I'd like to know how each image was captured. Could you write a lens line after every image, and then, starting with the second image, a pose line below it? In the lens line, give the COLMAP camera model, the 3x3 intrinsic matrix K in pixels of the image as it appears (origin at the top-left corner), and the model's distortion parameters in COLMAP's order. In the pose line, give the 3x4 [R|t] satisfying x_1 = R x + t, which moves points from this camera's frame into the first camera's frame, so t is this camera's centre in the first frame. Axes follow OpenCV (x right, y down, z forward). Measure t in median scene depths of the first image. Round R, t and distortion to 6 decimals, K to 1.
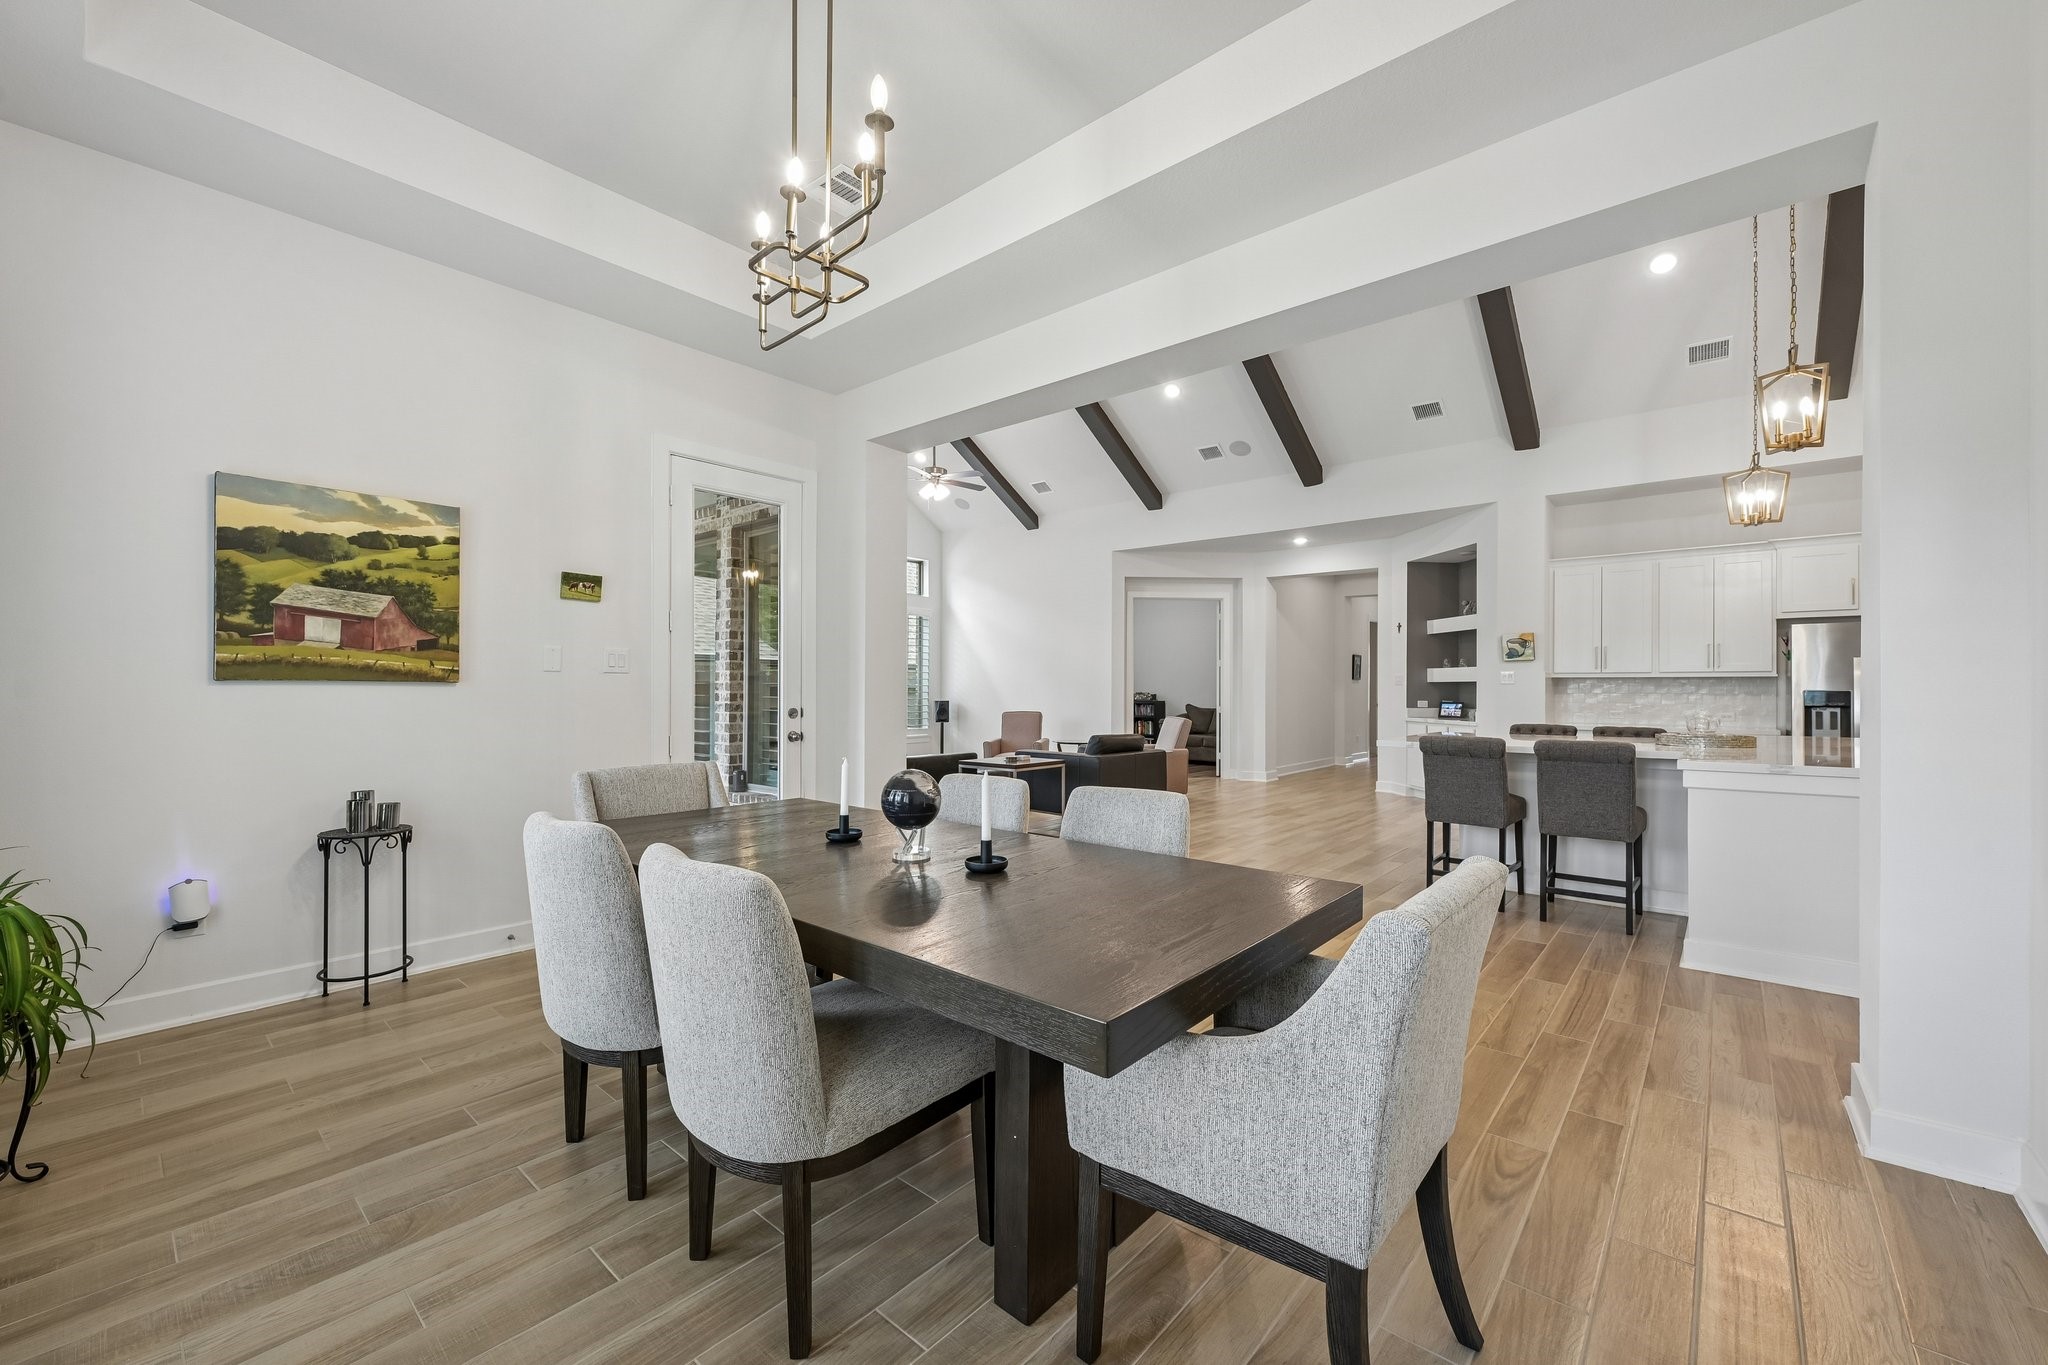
lens RADIAL K [[813.2, 0, 1024.0], [0, 813.2, 682.5], [0, 0, 1]] dist [0.000213, 0.000090]
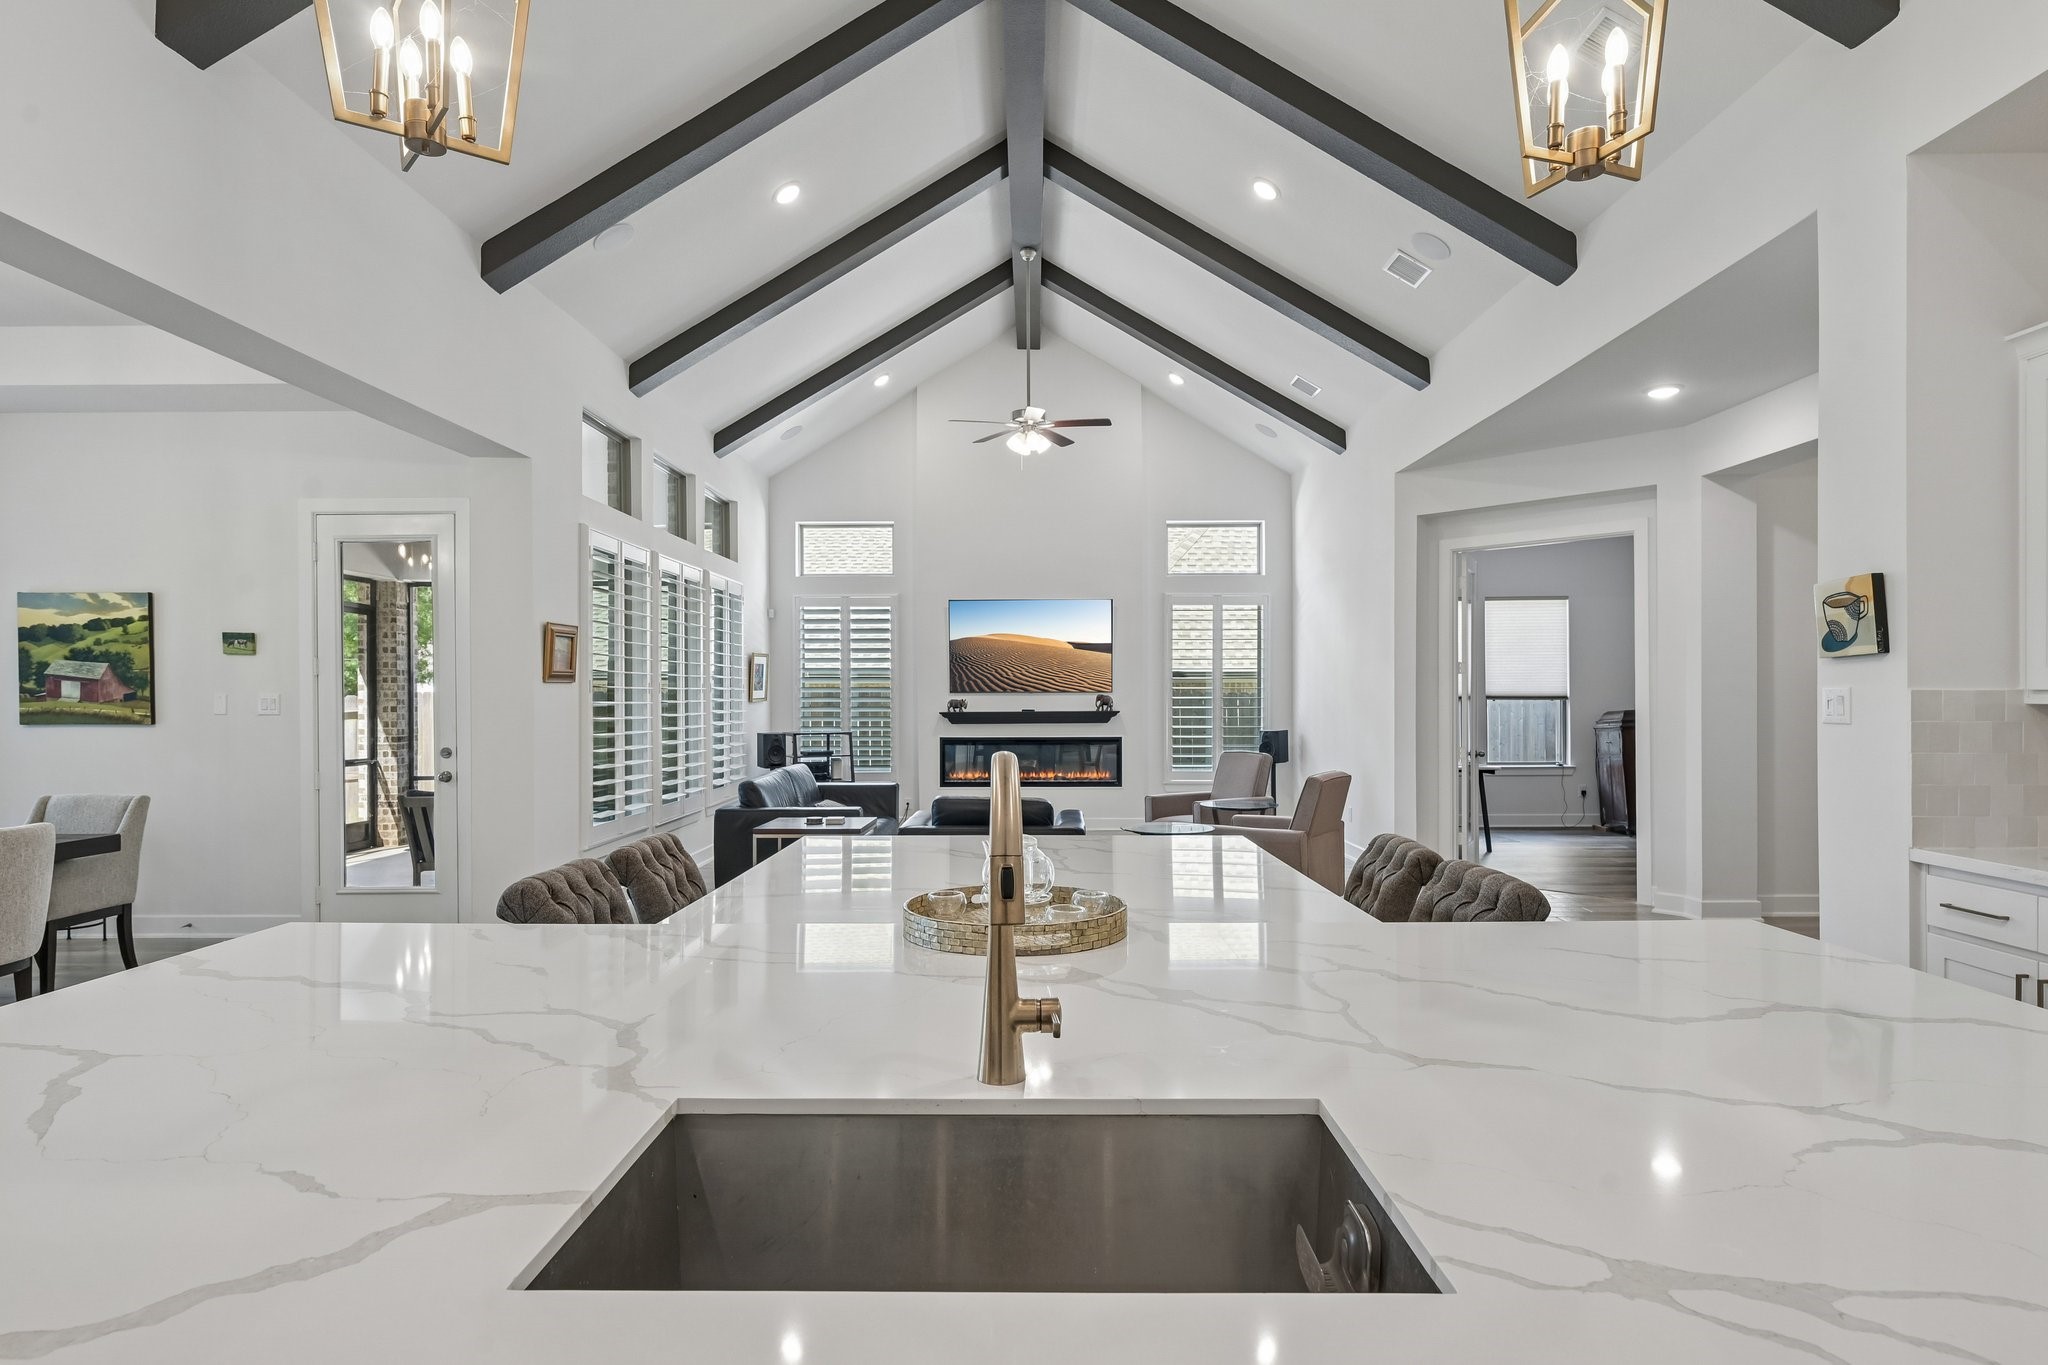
lens RADIAL K [[1097.3, 0, 1024.0], [0, 1097.3, 682.5], [0, 0, 1]] dist [0.004789, 0.001077]
pose [[0.645641, -0.015193, -0.763490, 1.702241], [0.012276, 0.999879, -0.009516, -0.036487], [0.763543, -0.003229, 0.645749, 0.995642]]
